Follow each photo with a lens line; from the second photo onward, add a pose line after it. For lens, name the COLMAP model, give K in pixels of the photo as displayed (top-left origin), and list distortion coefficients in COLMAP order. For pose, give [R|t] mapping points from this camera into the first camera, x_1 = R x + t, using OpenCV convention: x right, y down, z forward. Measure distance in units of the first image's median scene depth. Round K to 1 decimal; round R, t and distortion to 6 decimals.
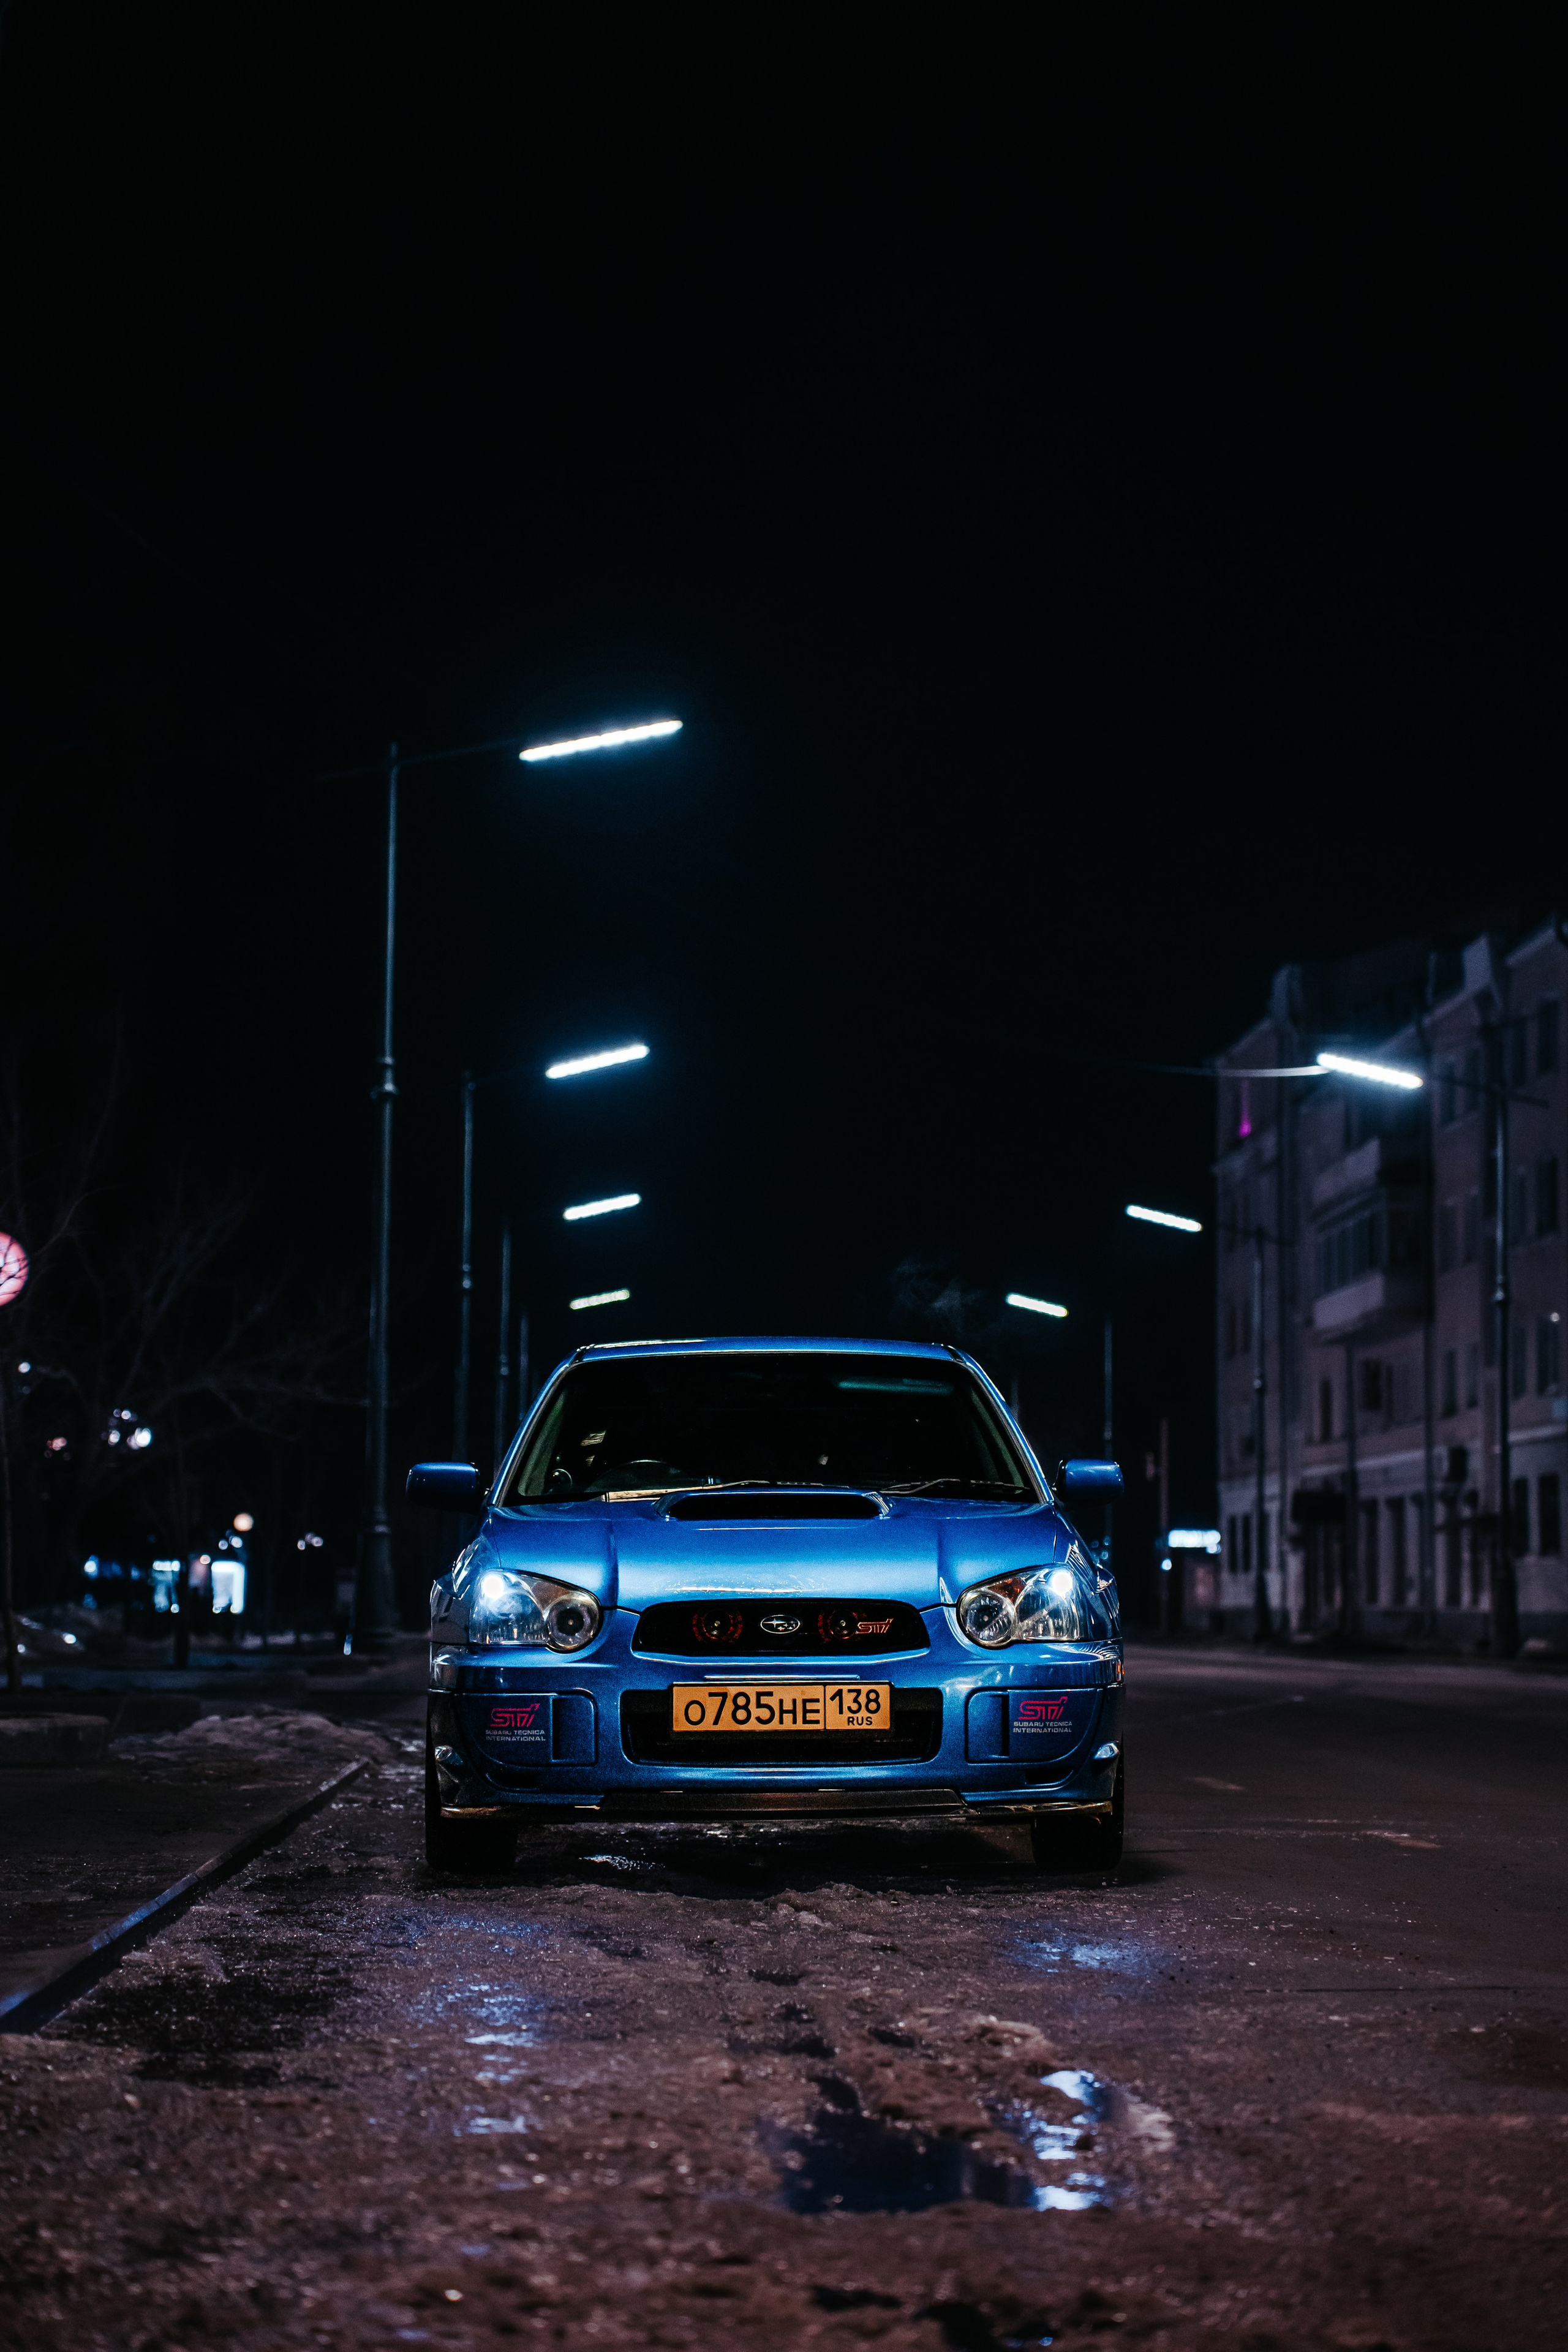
lens RADIAL K [[4828.0, 0, 772.1], [0, 4828.0, 1167.1], [0, 0, 1]] dist [0.642296, 0.000000]
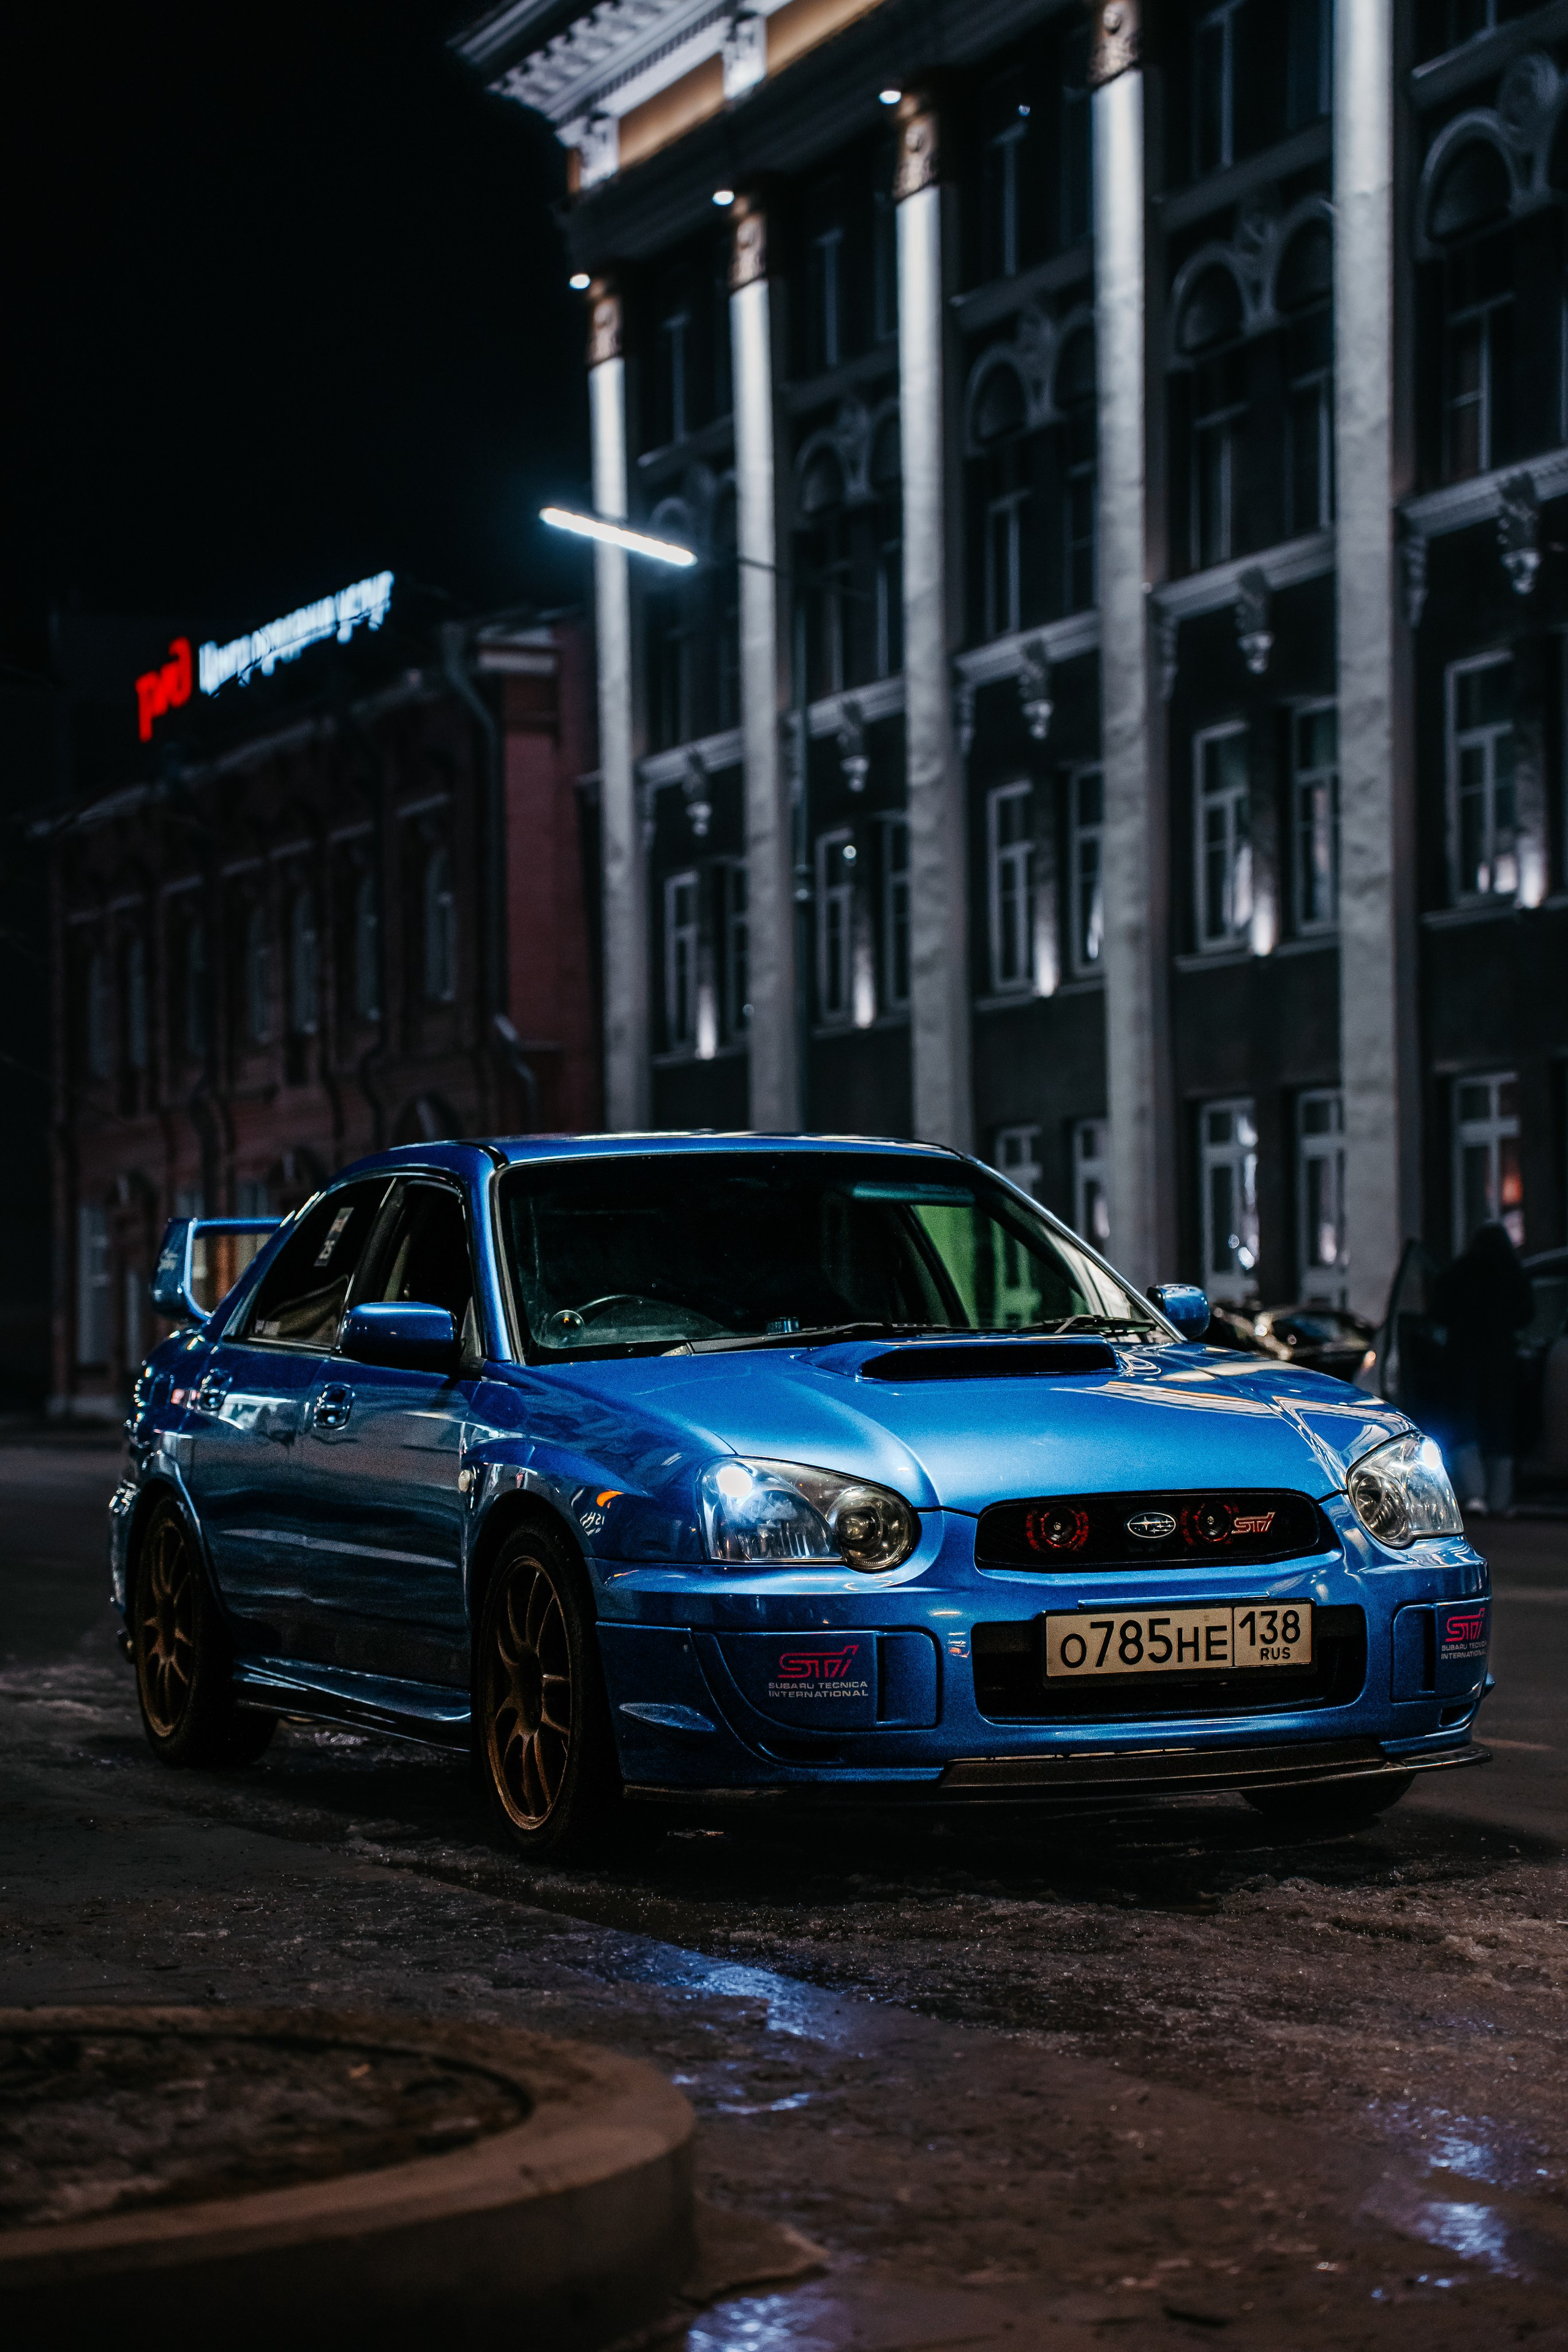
lens RADIAL K [[4828.0, 0, 796.0], [0, 4828.0, 1157.2], [0, 0, 1]] dist [0.642296, 0.000000]
pose [[0.928858, -0.007229, 0.370365, -0.319207], [-0.010298, 0.998919, 0.045324, 0.005727], [-0.370293, -0.045913, 0.927780, 0.338683]]
